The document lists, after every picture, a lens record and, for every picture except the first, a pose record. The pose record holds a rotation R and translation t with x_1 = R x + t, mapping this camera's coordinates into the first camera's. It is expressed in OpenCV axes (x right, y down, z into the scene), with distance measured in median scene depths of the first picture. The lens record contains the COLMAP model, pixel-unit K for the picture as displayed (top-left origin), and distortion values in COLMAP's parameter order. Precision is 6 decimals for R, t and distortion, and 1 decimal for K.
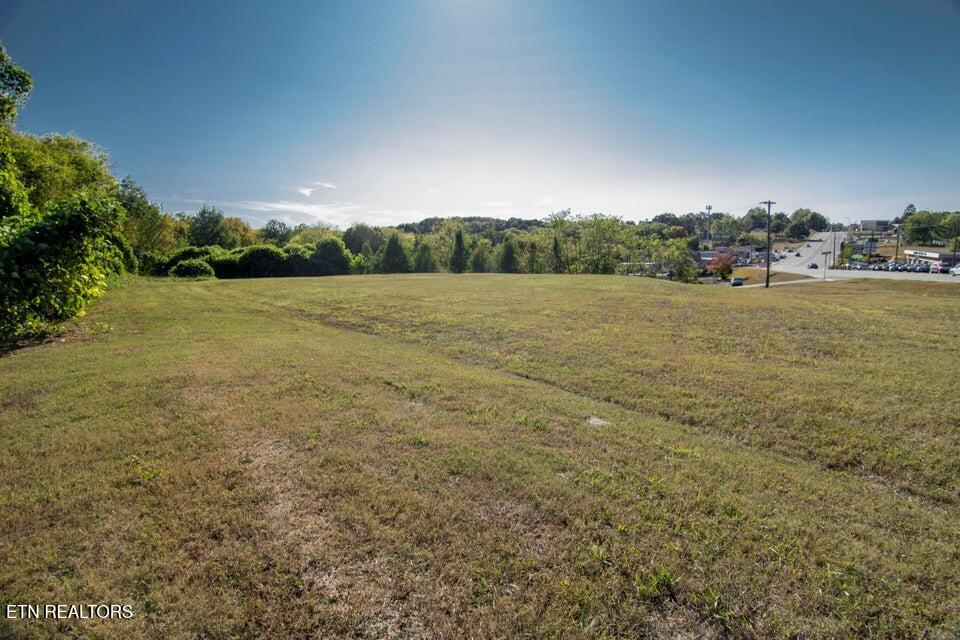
lens RADIAL K [[479.2, 0, 482.2], [0, 479.2, 321.0], [0, 0, 1]] dist [-0.030066, -0.001335]
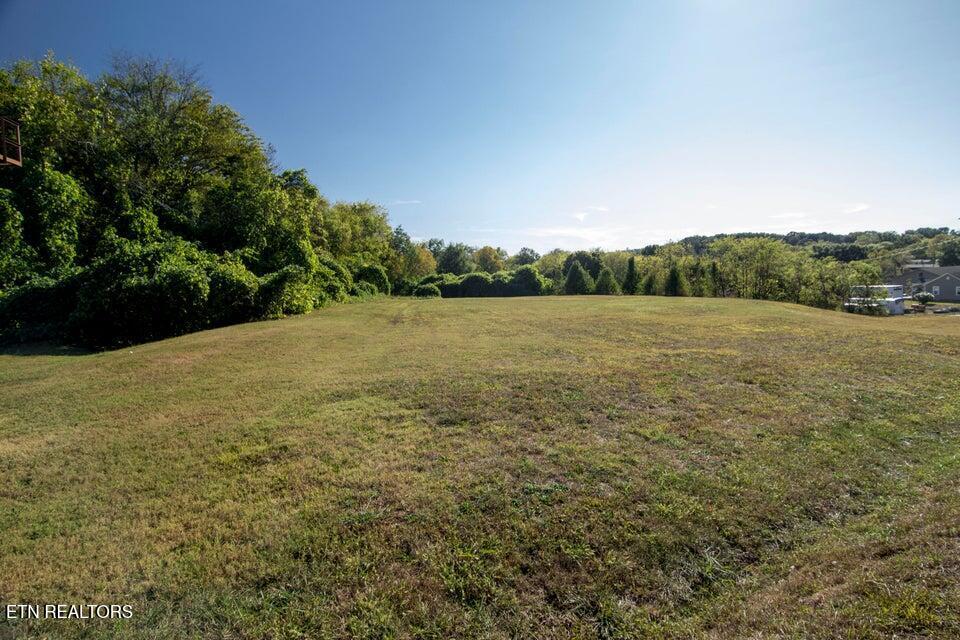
lens RADIAL K [[479.2, 0, 481.0], [0, 479.2, 319.6], [0, 0, 1]] dist [-0.030066, -0.001335]
pose [[0.850076, 0.035388, -0.525469, 0.235244], [-0.059327, 0.997824, -0.028777, 0.005892], [0.523307, 0.055637, 0.850326, -0.099844]]
